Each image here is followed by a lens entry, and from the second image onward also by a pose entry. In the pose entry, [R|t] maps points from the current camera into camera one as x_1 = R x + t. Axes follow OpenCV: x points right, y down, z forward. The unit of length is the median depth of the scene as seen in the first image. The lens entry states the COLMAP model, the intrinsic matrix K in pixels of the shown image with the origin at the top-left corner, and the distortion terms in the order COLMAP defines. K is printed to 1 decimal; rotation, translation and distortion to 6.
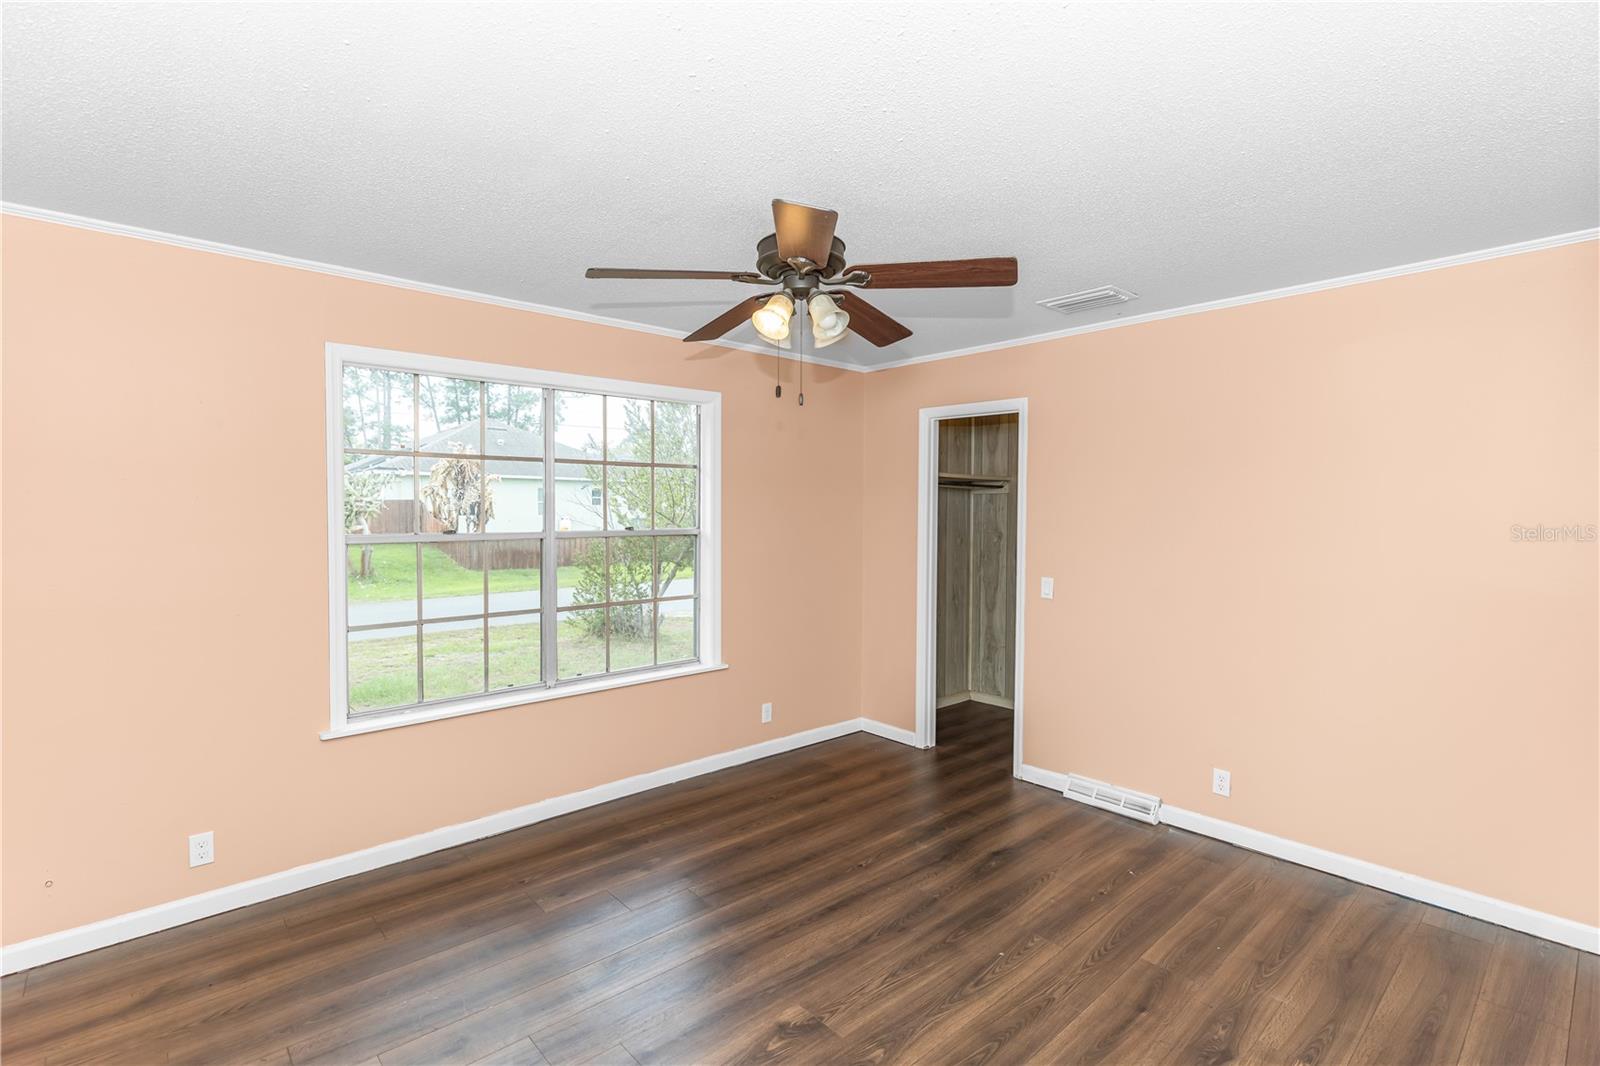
lens RADIAL K [[736.2, 0, 787.0], [0, 736.2, 529.8], [0, 0, 1]] dist [-0.001886, -0.000238]
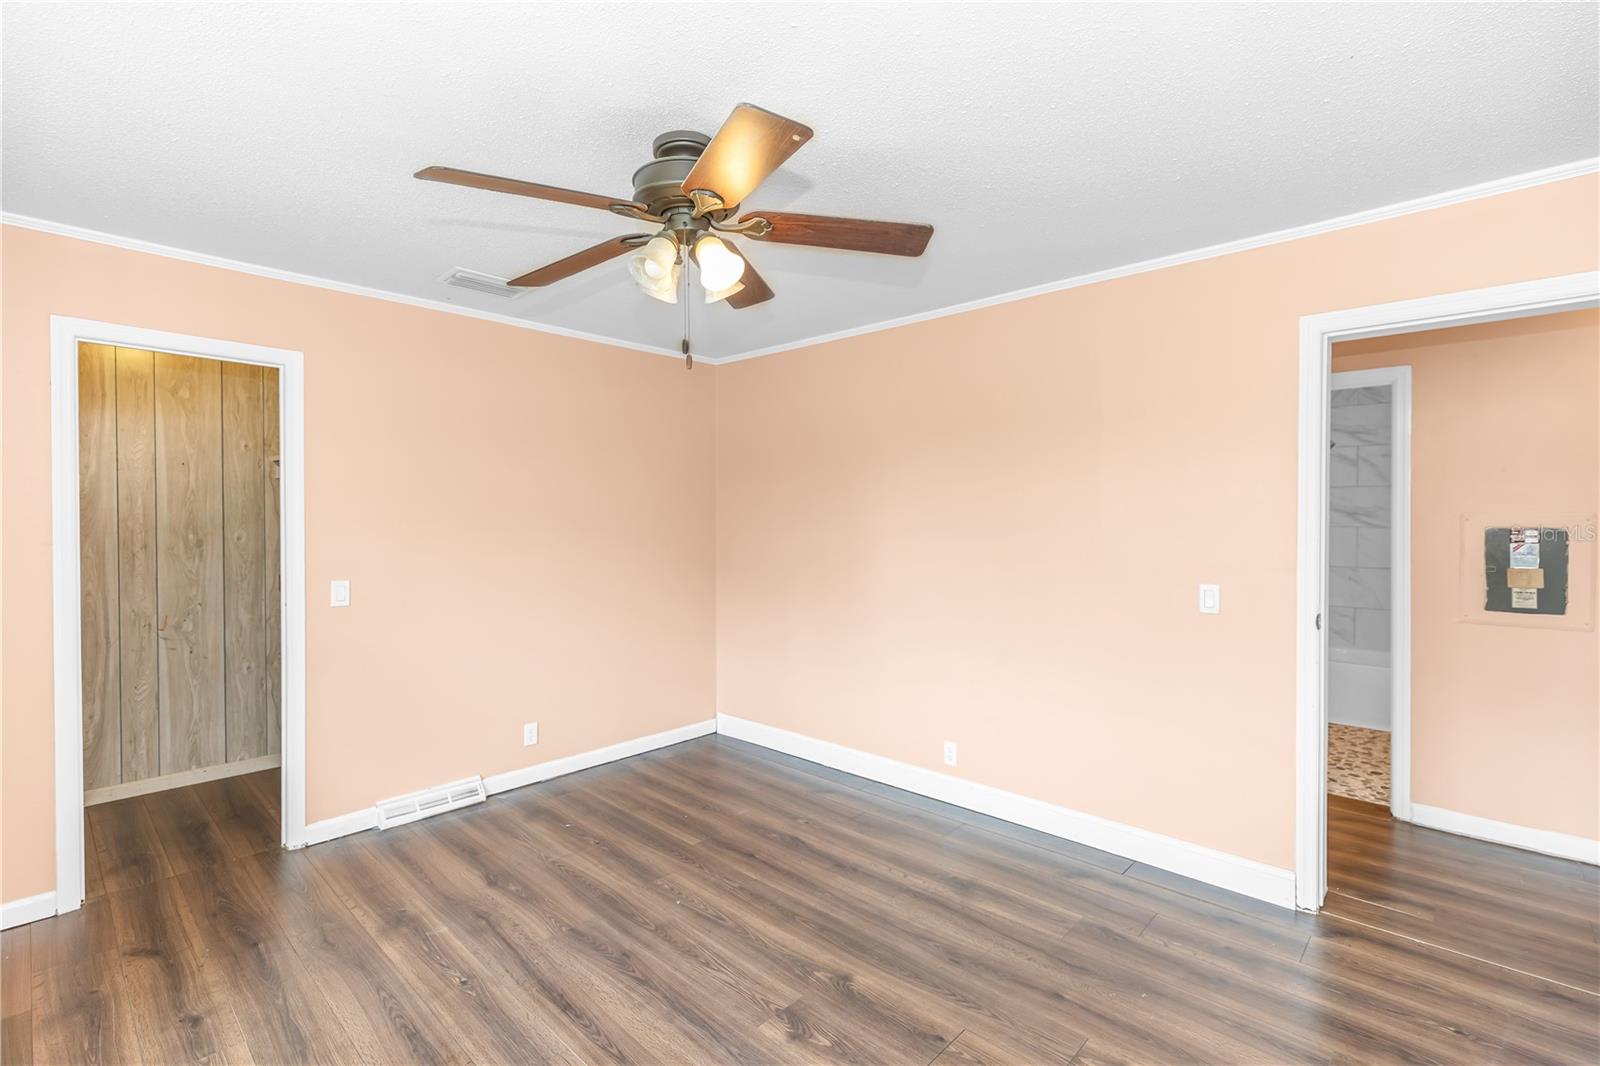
lens RADIAL K [[736.2, 0, 787.1], [0, 736.2, 527.2], [0, 0, 1]] dist [-0.001886, -0.000238]
pose [[-0.078700, -0.022227, 0.996651, -0.633974], [0.022833, 0.999449, 0.024092, -0.002951], [-0.996637, 0.024652, -0.078149, 0.722270]]
